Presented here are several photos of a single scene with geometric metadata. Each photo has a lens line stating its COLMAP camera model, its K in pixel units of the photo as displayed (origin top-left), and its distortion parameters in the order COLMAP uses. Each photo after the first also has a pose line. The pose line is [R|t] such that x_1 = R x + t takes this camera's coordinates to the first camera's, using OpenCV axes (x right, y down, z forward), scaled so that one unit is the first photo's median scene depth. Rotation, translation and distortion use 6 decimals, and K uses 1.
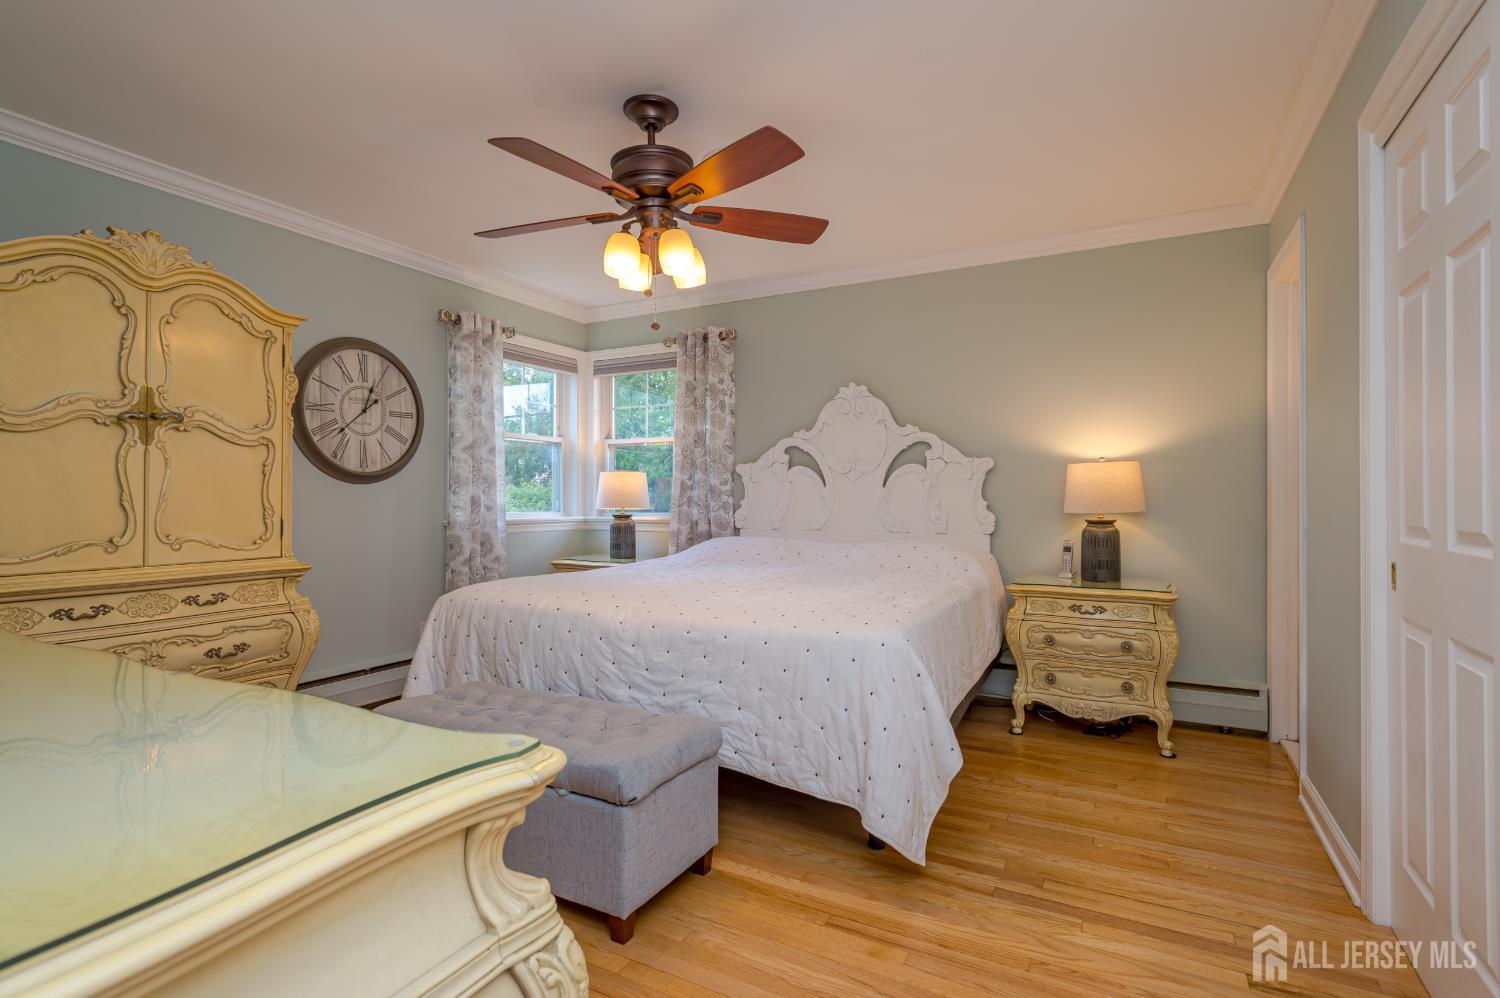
lens RADIAL K [[743.3, 0, 747.2], [0, 743.3, 496.1], [0, 0, 1]] dist [0.003126, 0.000180]
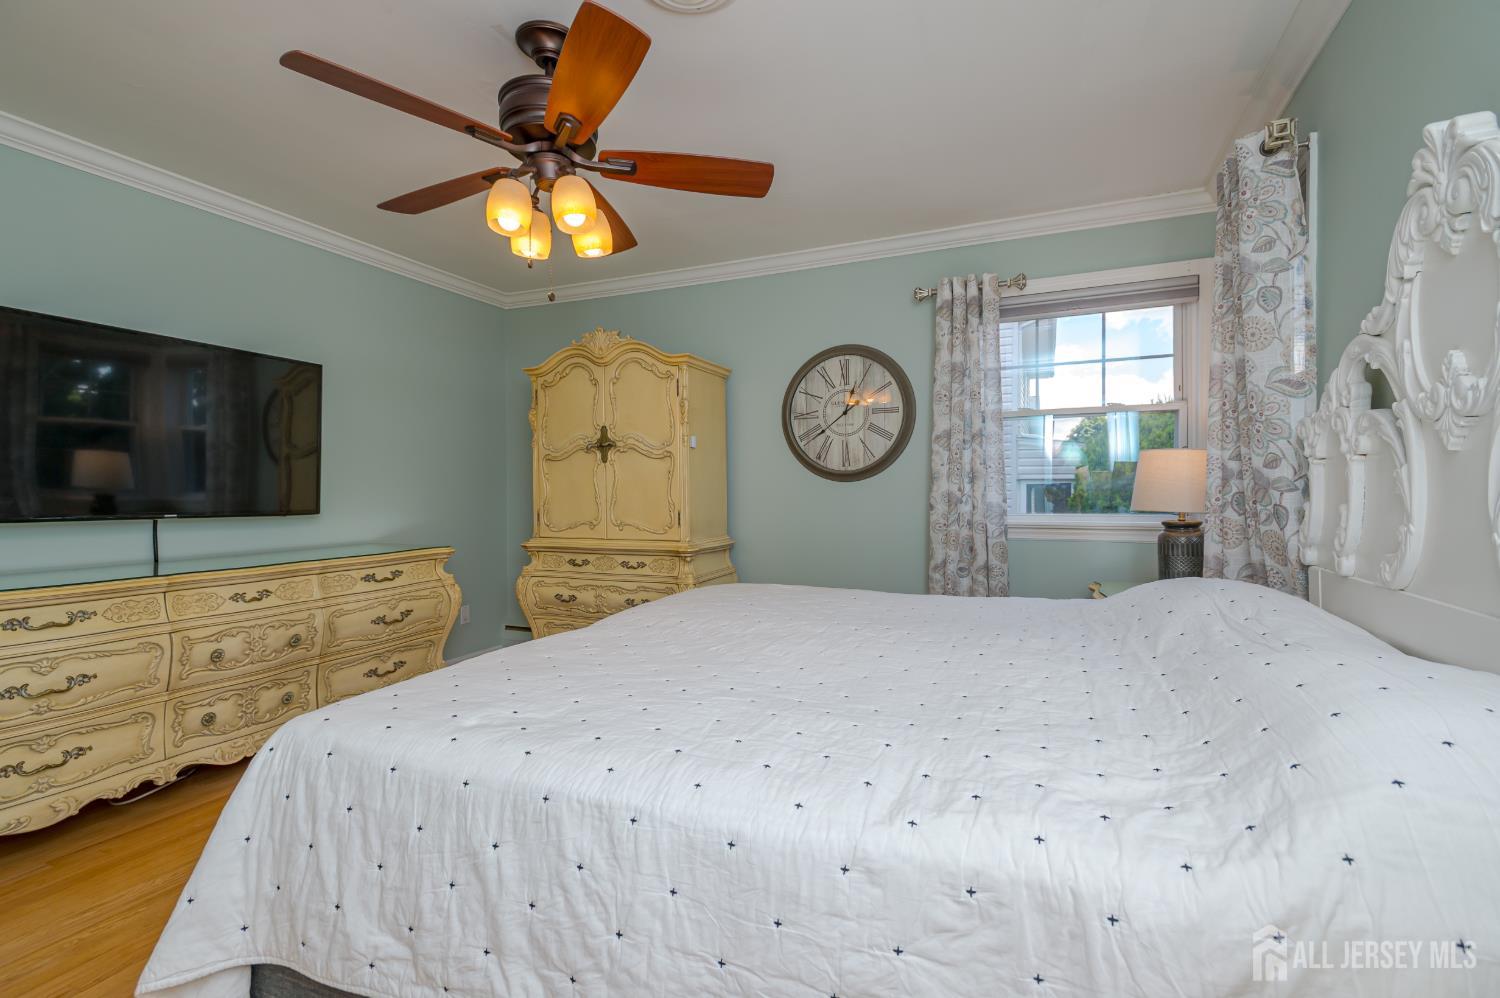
lens RADIAL K [[695.0, 0, 748.0], [0, 695.0, 494.2], [0, 0, 1]] dist [0.009440, 0.000133]
pose [[0.076965, 0.002490, -0.997031, 0.469518], [0.007442, 0.999968, 0.003072, -0.002578], [0.997006, -0.007656, 0.076944, 0.797929]]
